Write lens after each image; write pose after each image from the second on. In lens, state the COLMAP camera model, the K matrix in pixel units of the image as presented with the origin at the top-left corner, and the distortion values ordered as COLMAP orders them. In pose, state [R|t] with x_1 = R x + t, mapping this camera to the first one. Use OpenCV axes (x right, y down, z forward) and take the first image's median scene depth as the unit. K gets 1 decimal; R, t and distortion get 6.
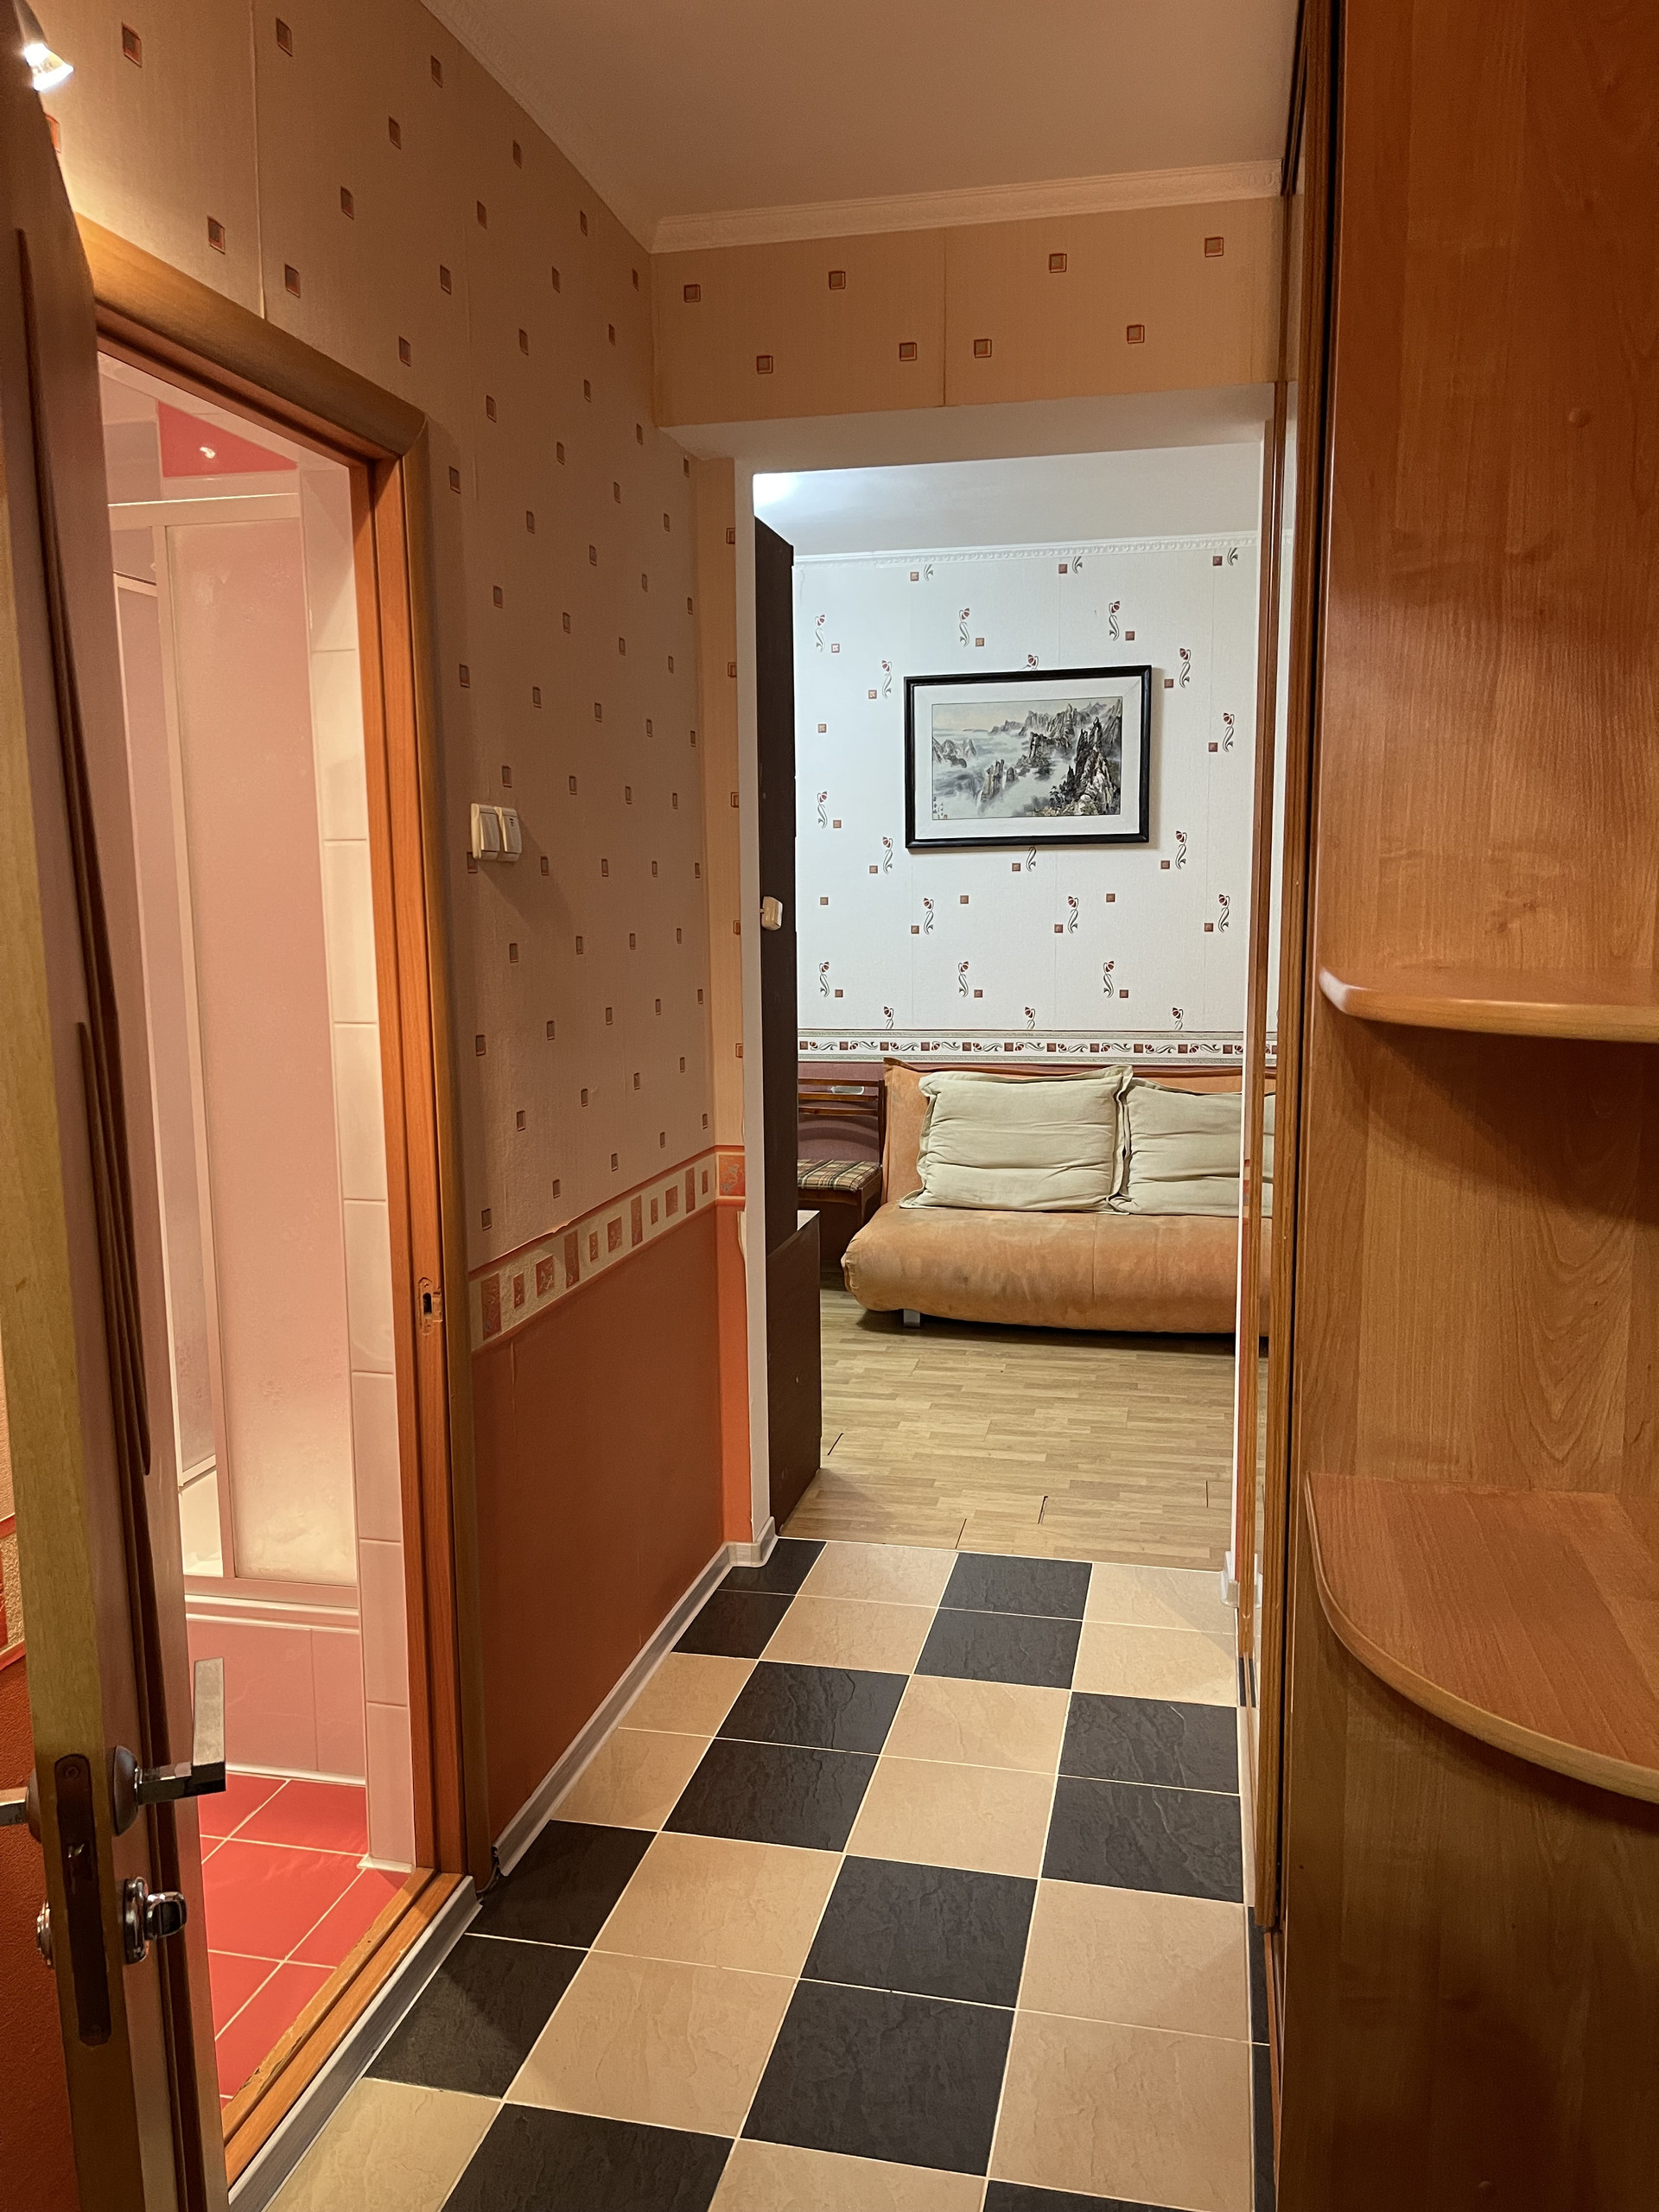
lens RADIAL K [[1669.0, 0, 840.2], [0, 1669.0, 1113.5], [0, 0, 1]] dist [0.037894, -0.029348]
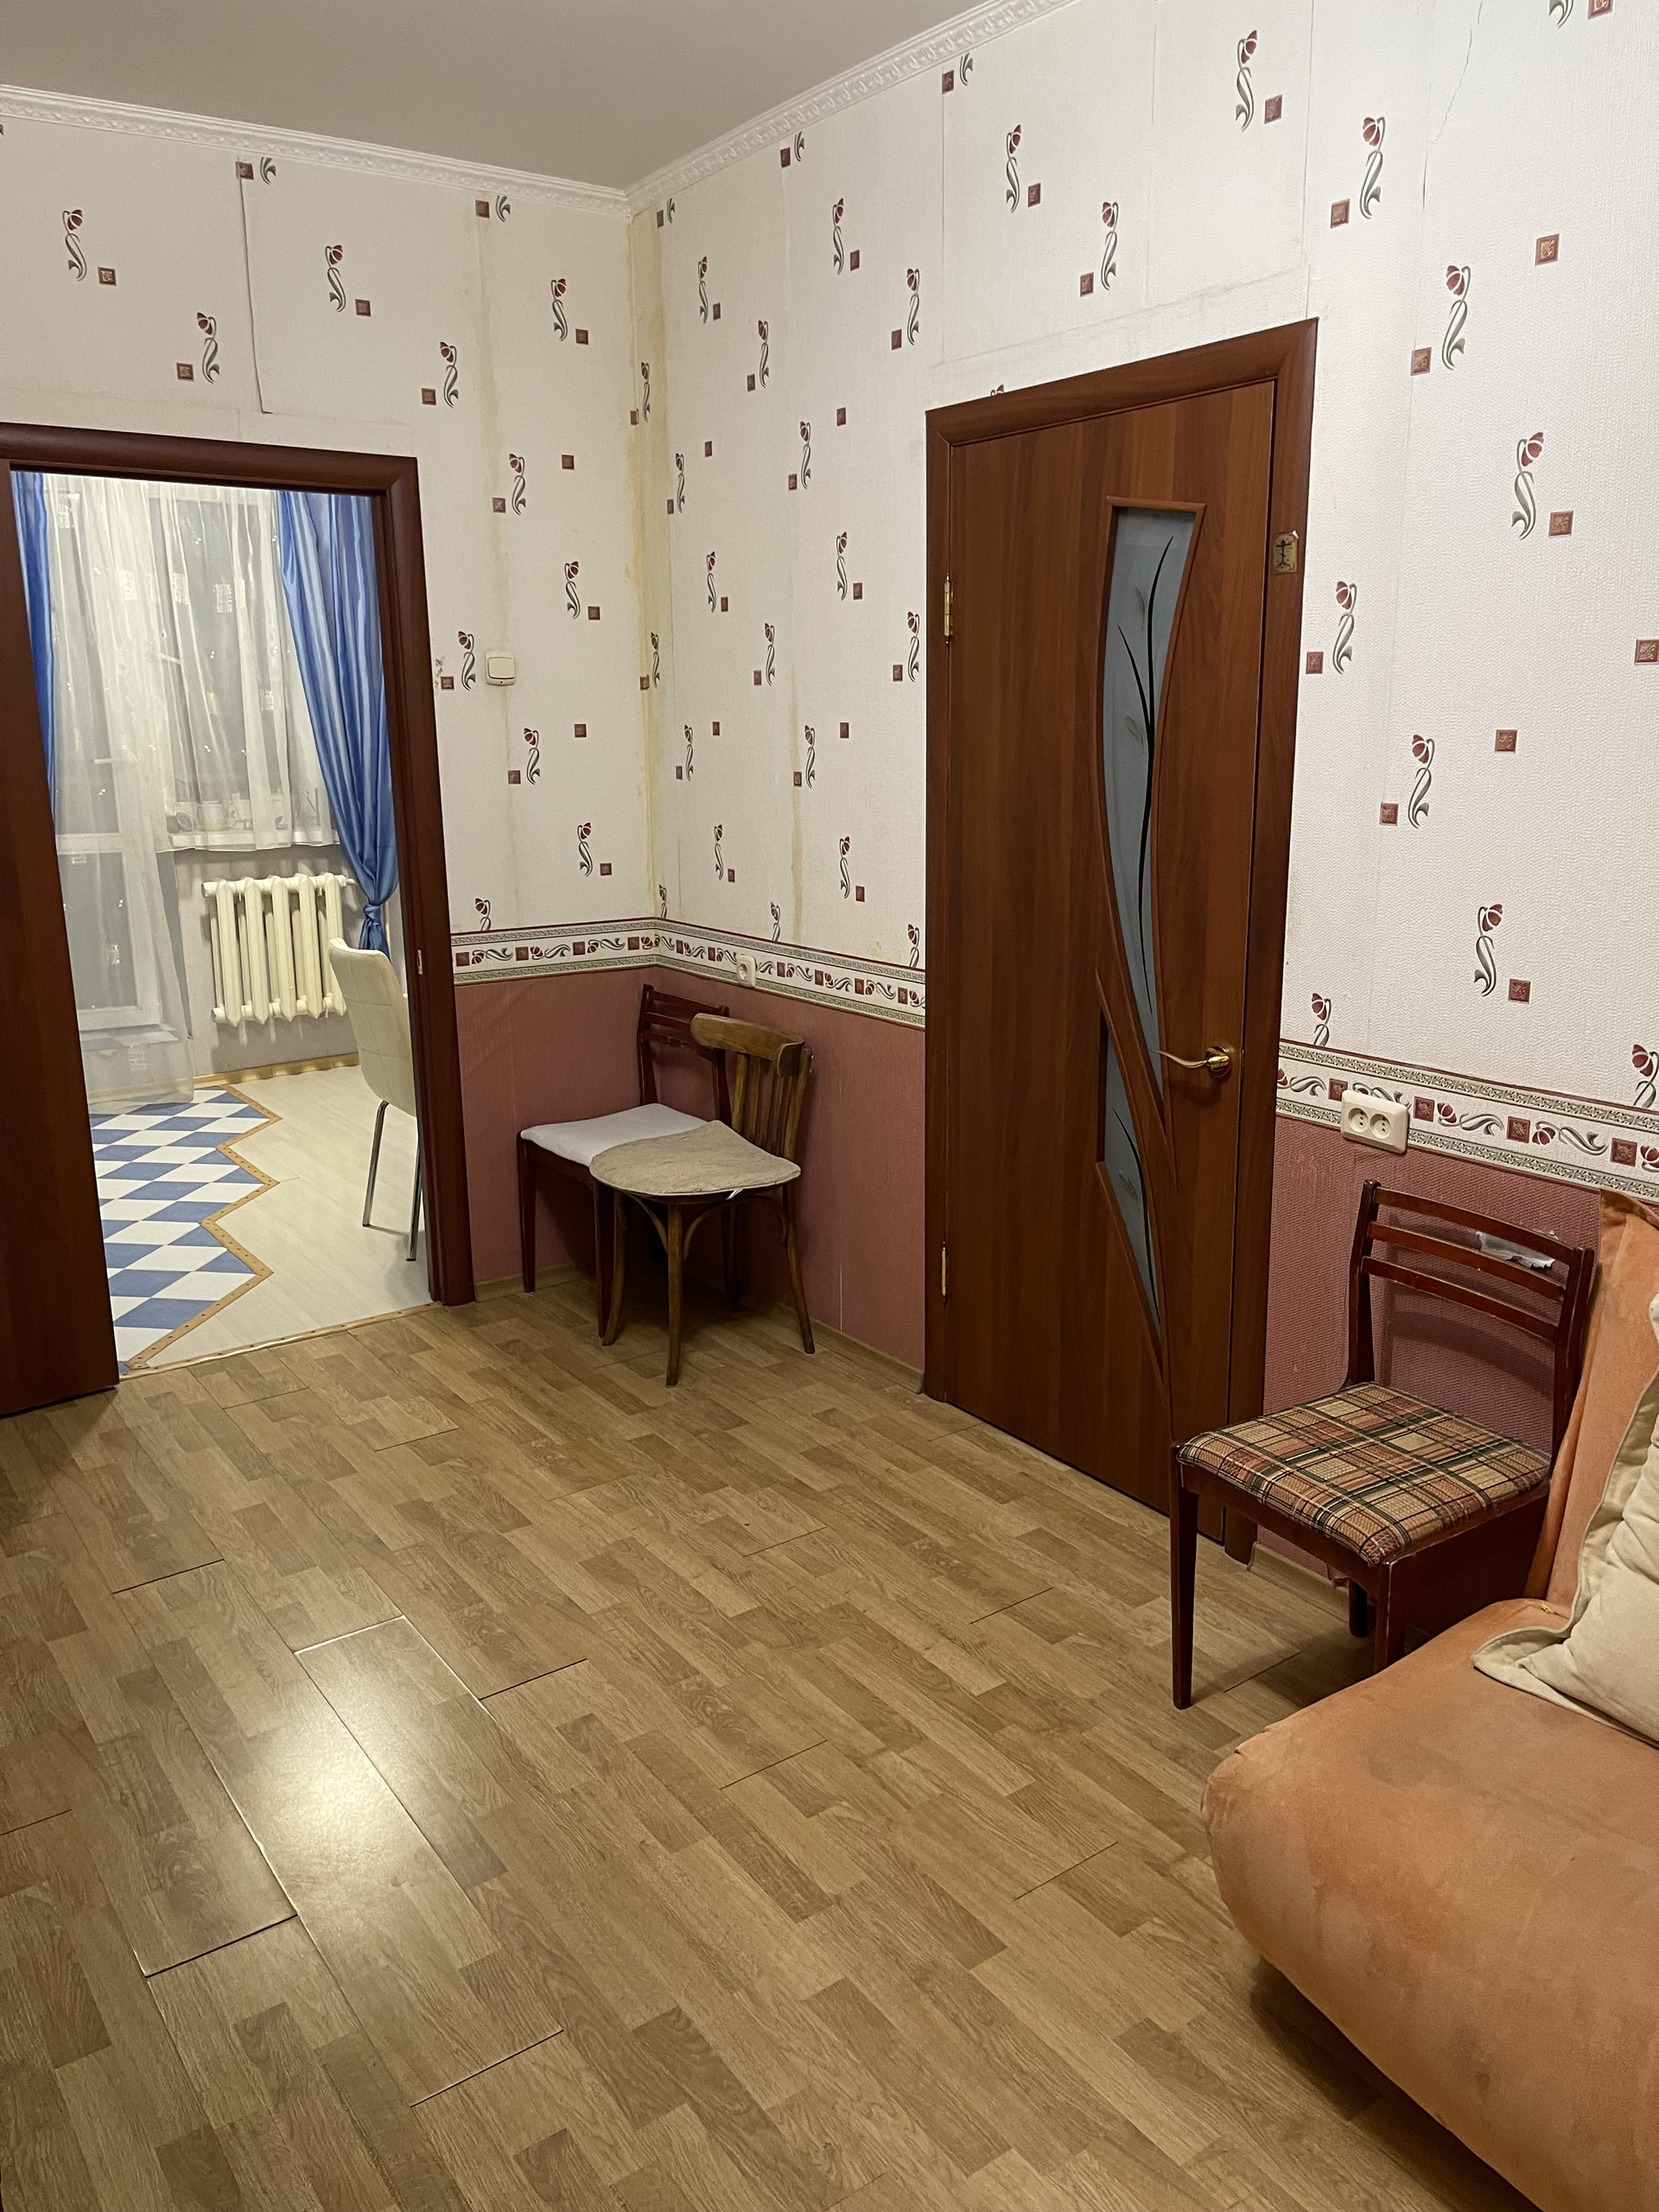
lens RADIAL K [[1675.1, 0, 878.4], [0, 1675.1, 1111.5], [0, 0, 1]] dist [-0.001951, -0.006216]
pose [[0.751062, 0.162550, -0.639909, 0.252861], [-0.098662, 0.985968, 0.134656, -0.153336], [0.652818, -0.038000, 0.756561, 1.190871]]
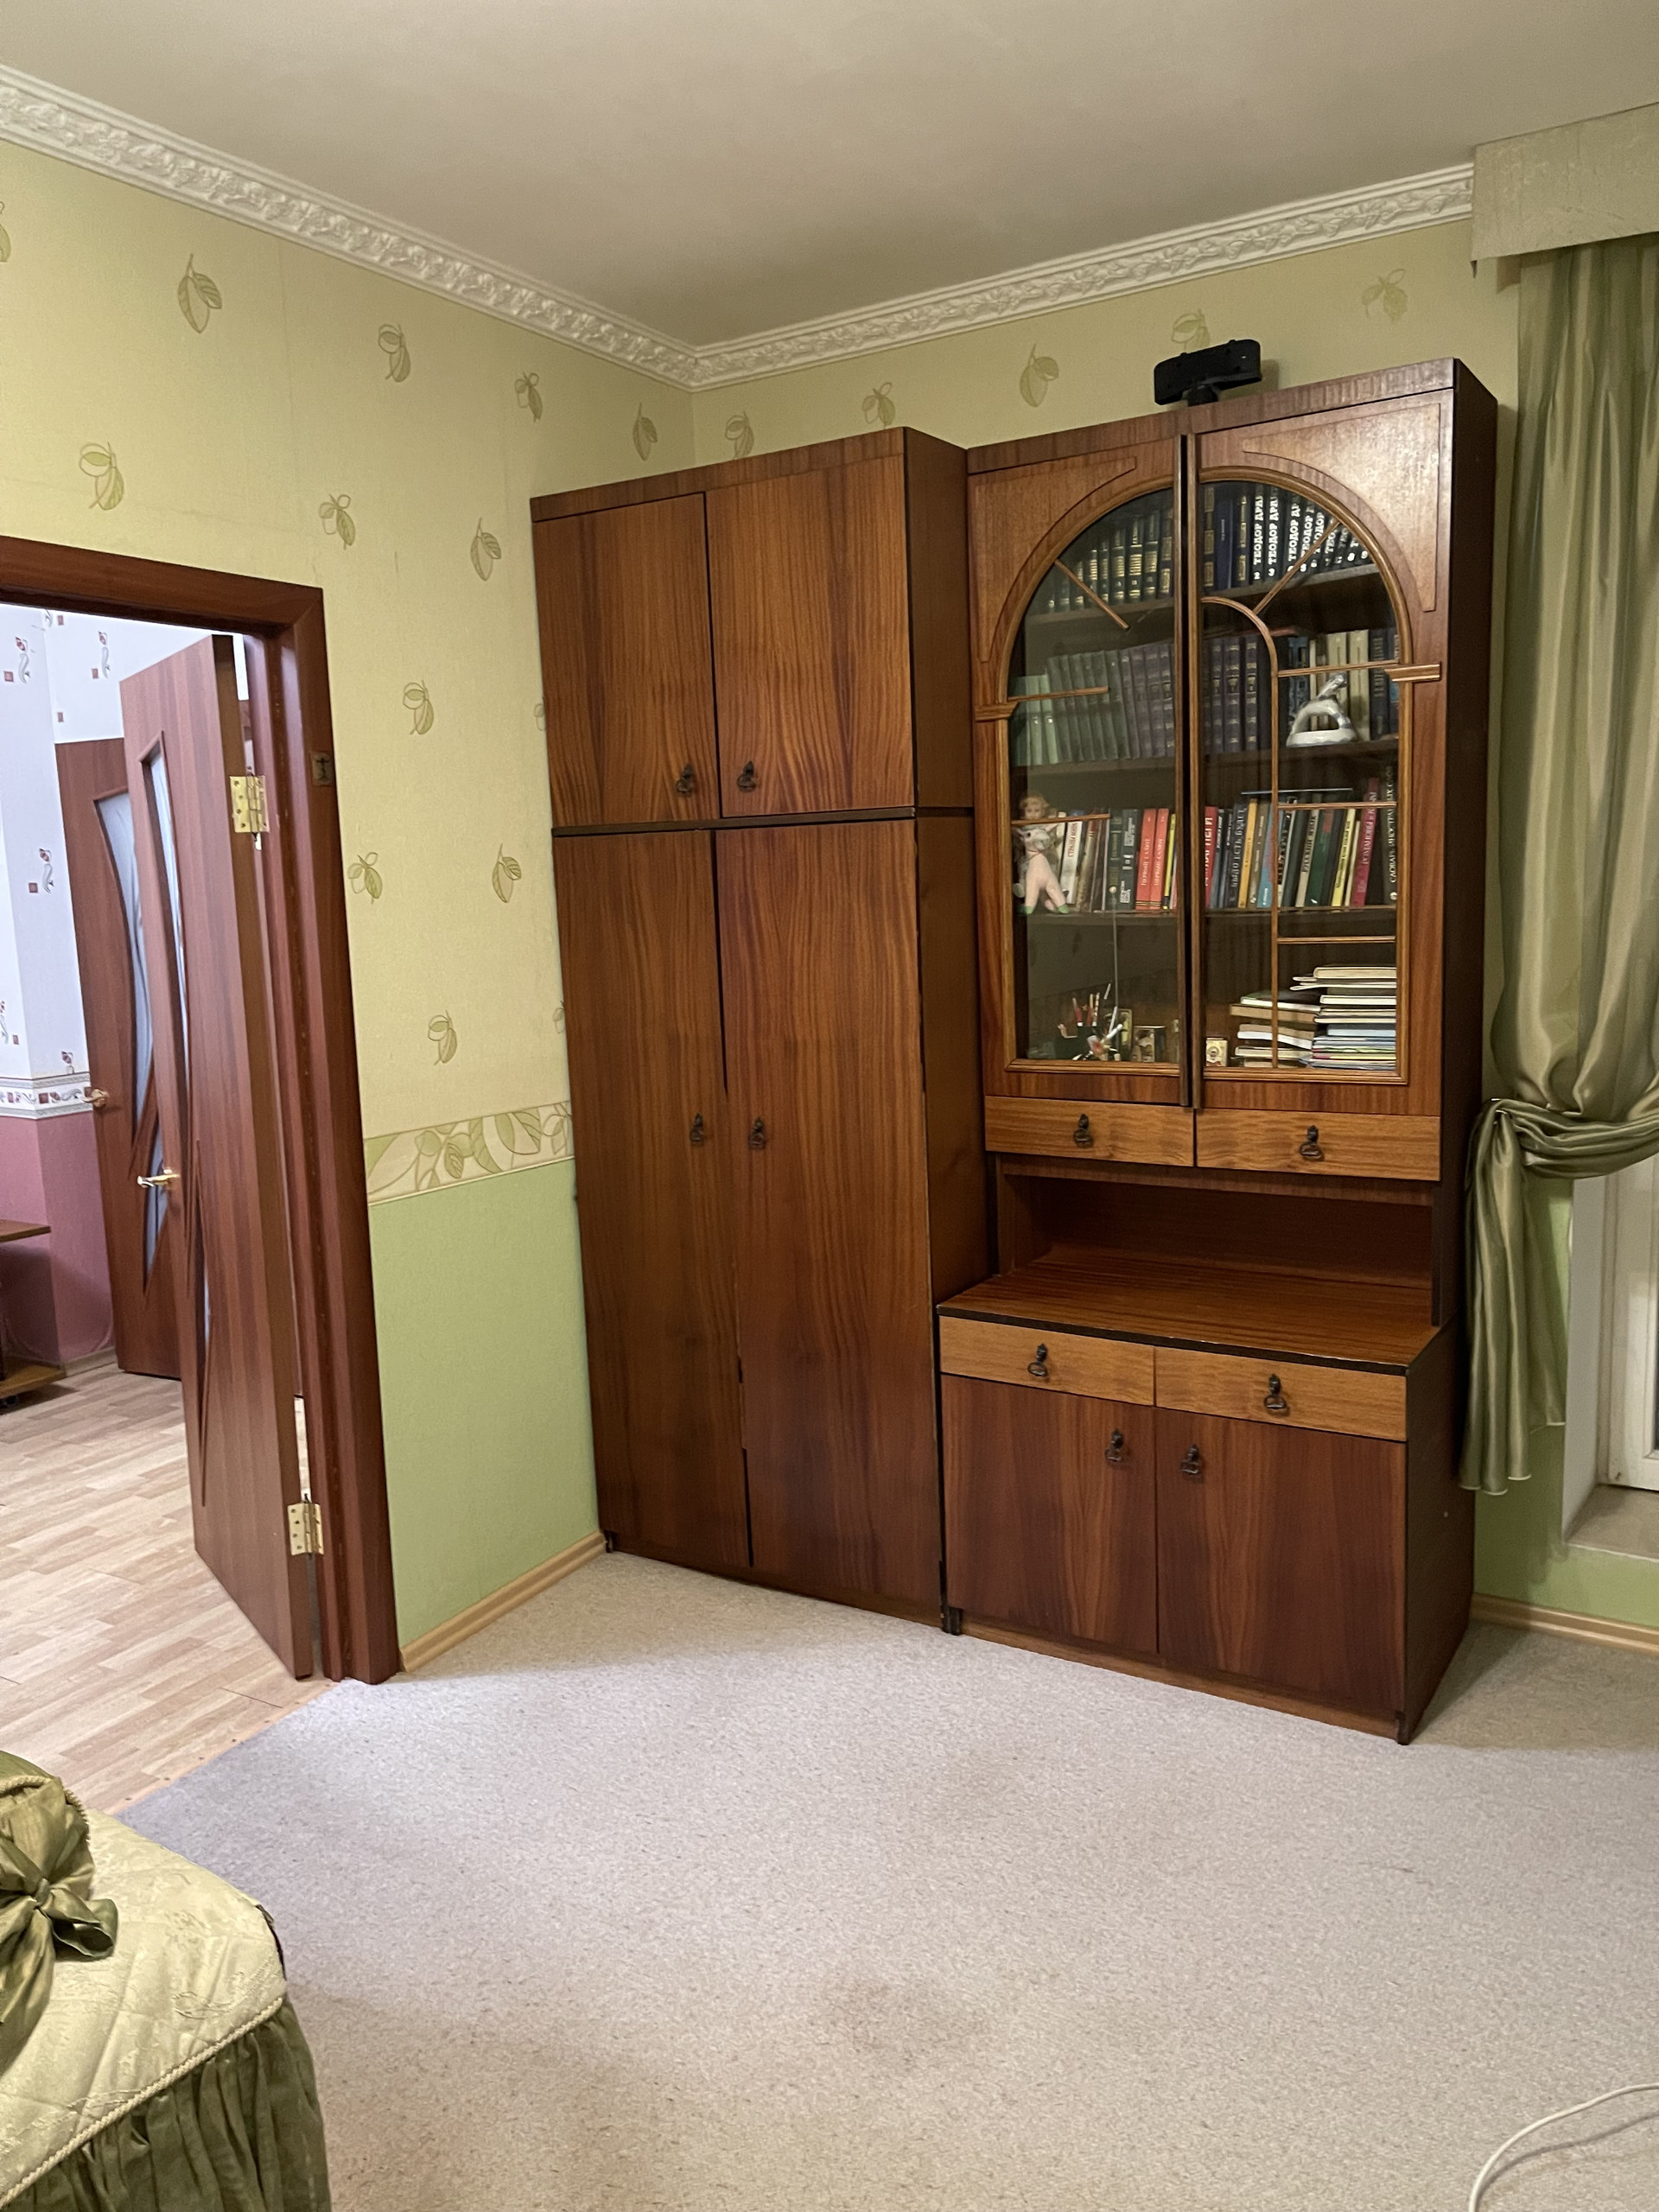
lens RADIAL K [[1669.0, 0, 840.2], [0, 1669.0, 1113.5], [0, 0, 1]] dist [0.037894, -0.029348]
pose [[-0.343619, 0.148663, -0.927268, 0.355633], [-0.097747, 0.976366, 0.192757, -0.349228], [0.934008, 0.156872, -0.320967, 2.590506]]
